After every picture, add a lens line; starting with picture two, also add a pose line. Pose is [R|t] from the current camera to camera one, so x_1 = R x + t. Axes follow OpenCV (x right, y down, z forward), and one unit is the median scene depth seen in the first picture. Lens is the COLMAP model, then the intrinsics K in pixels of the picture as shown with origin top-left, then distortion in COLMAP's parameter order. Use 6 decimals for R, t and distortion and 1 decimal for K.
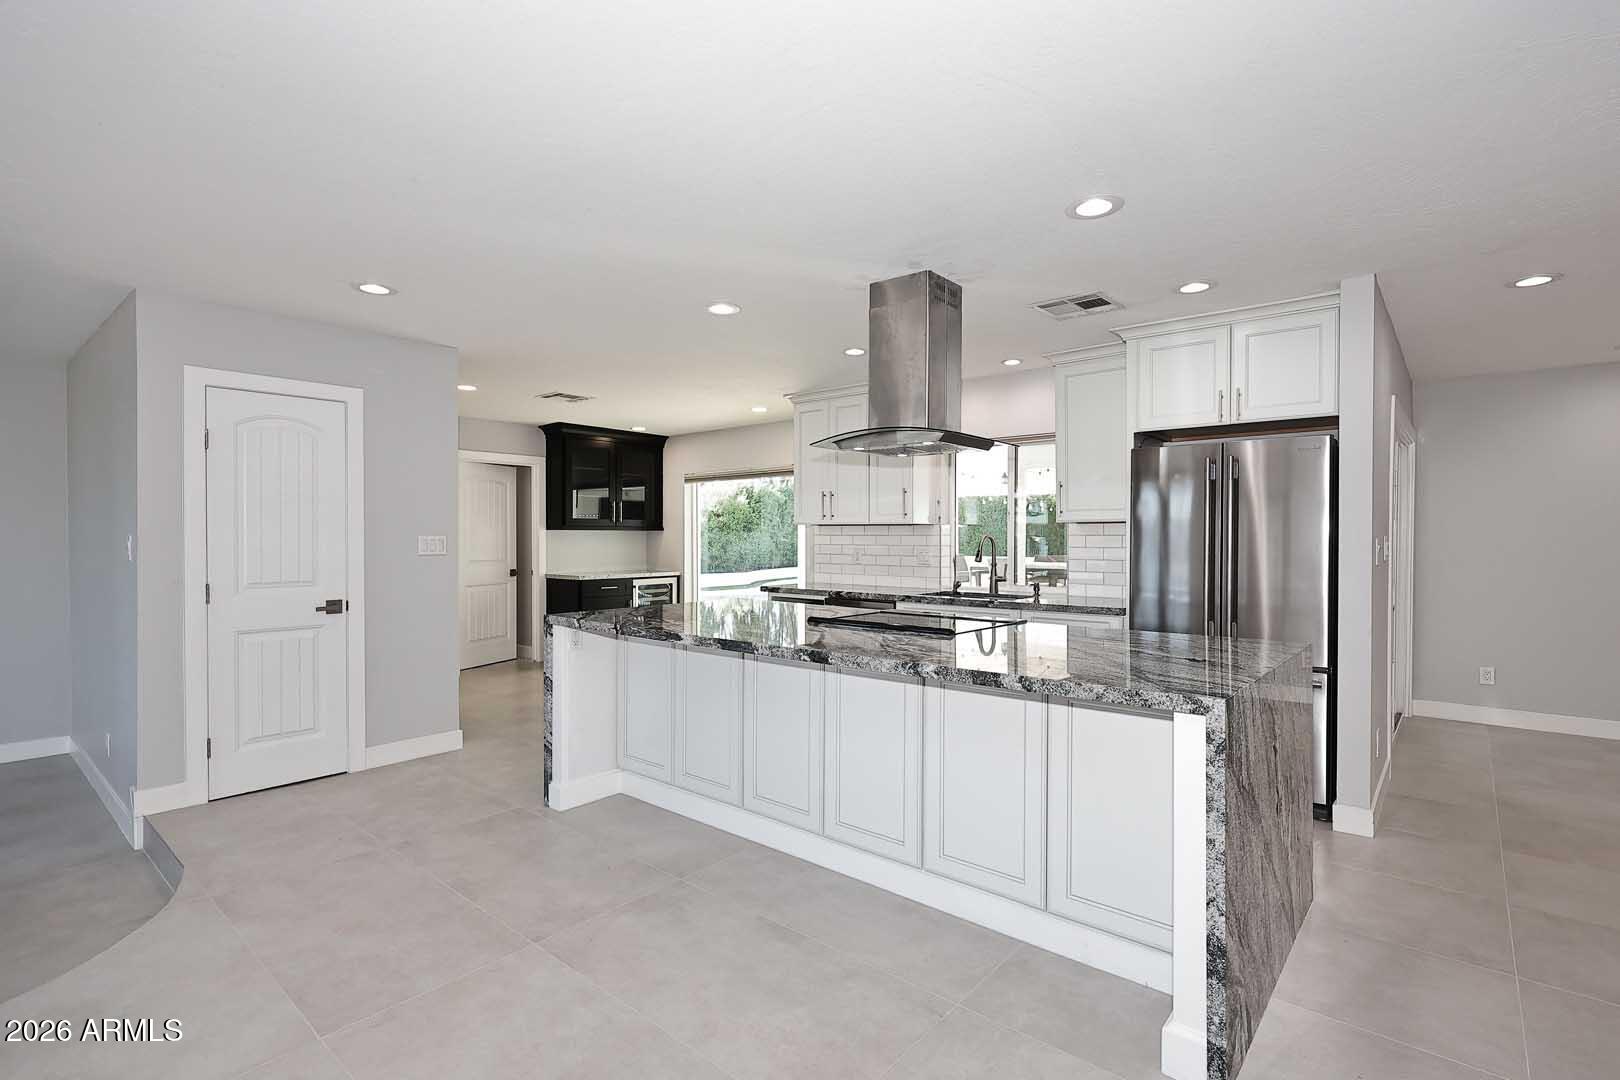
lens RADIAL K [[758.1, 0, 810.0], [0, 758.1, 540.0], [0, 0, 1]] dist [0.001091, 0.000041]
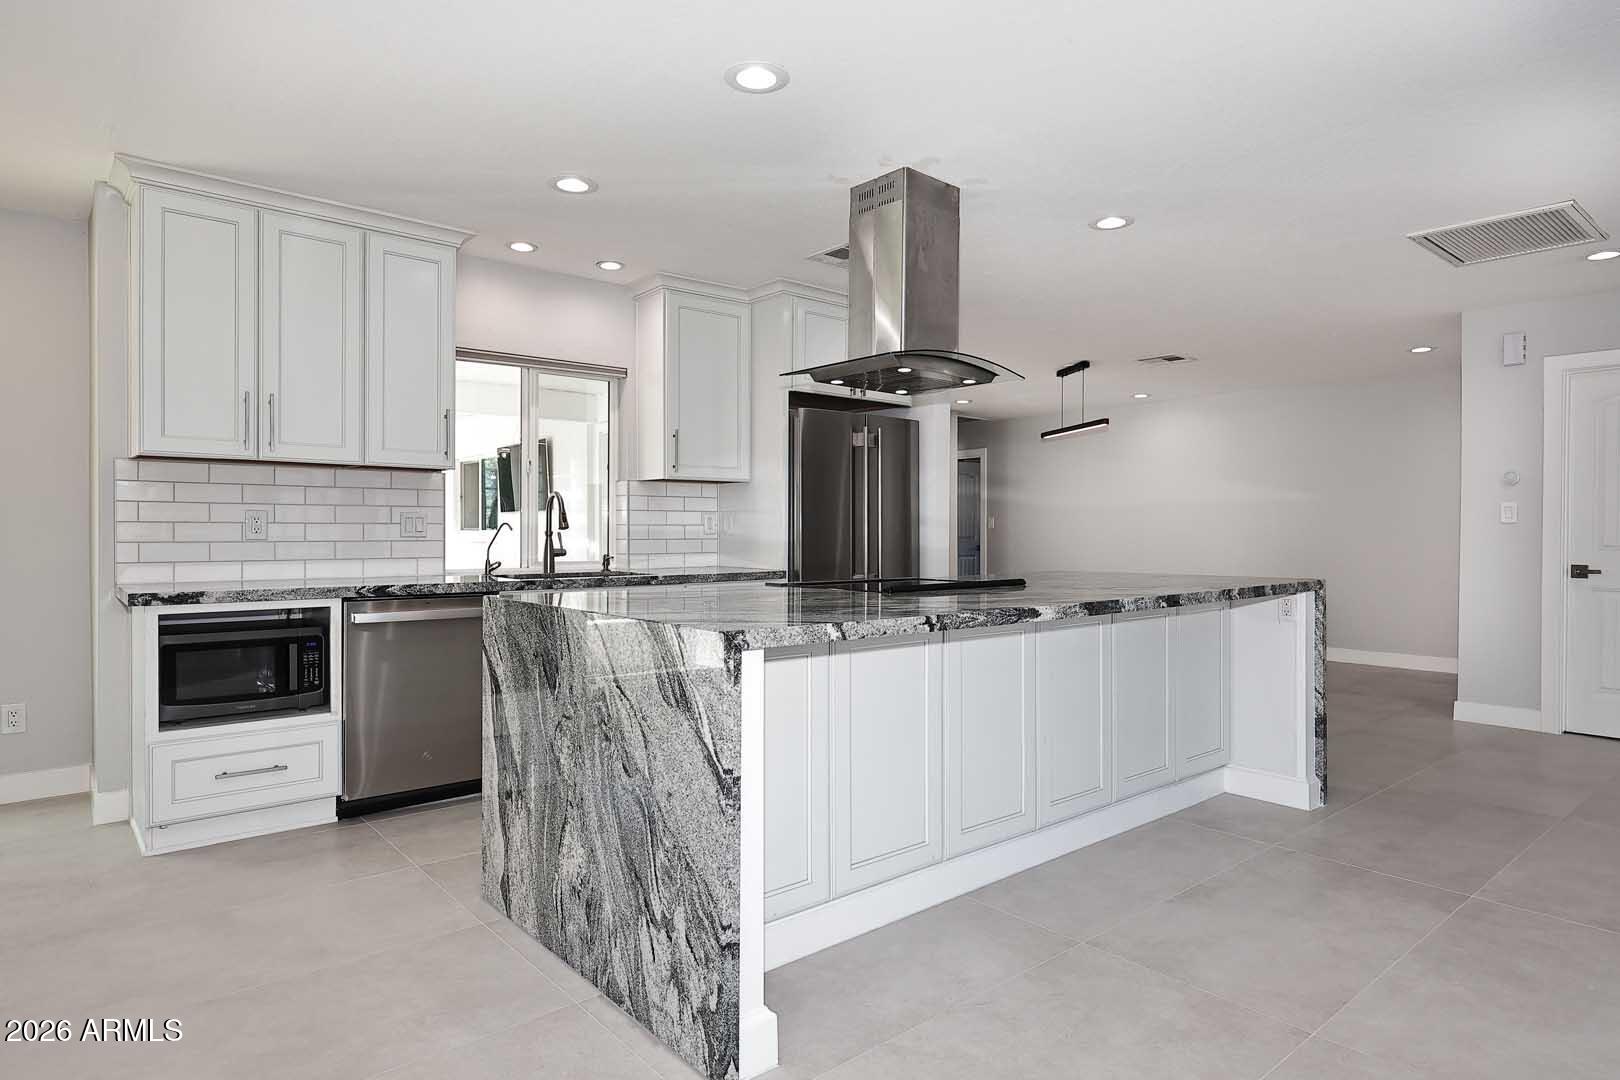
lens RADIAL K [[934.6, 0, 810.0], [0, 934.6, 540.0], [0, 0, 1]] dist [0.002068, 0.000331]
pose [[0.151084, -0.011194, 0.988458, -0.826230], [0.003630, 0.999935, 0.010769, 0.041936], [-0.988514, 0.001961, 0.151114, 0.855198]]
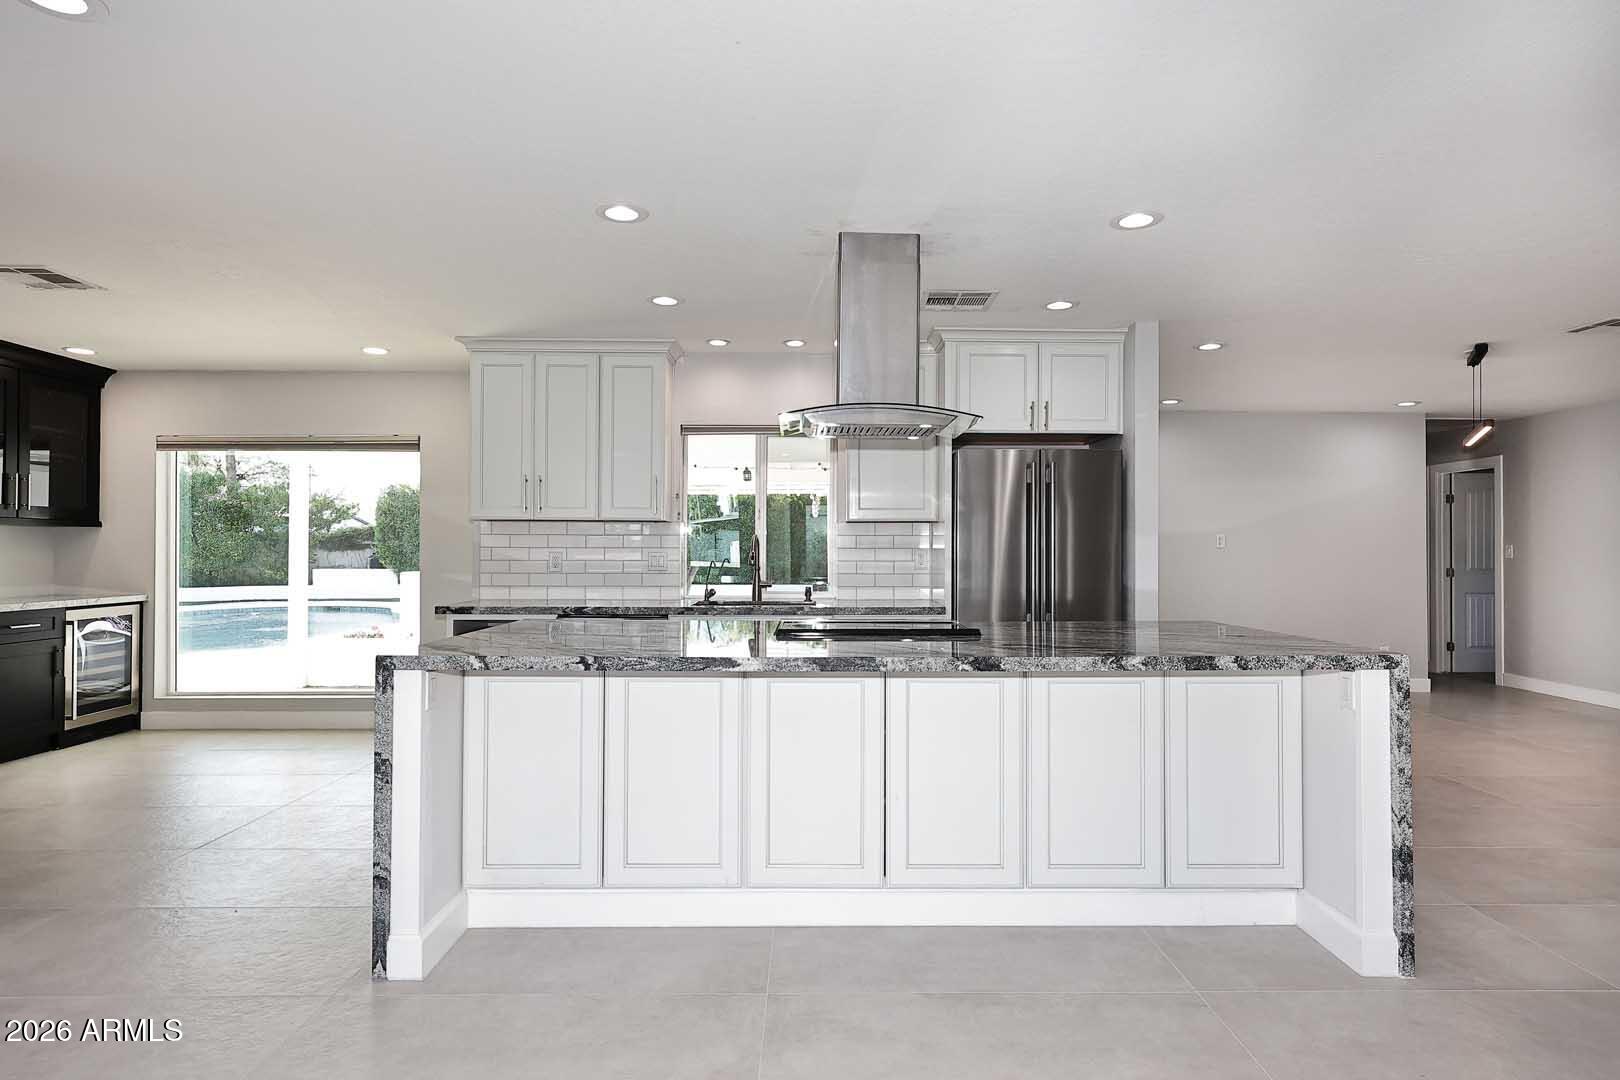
lens RADIAL K [[888.5, 0, 810.0], [0, 888.5, 540.0], [0, 0, 1]] dist [0.001761, 0.001473]
pose [[0.754987, 0.006895, 0.655704, -0.536737], [0.001790, 0.999919, -0.012576, 0.017360], [-0.655737, 0.010669, 0.754914, 0.246737]]
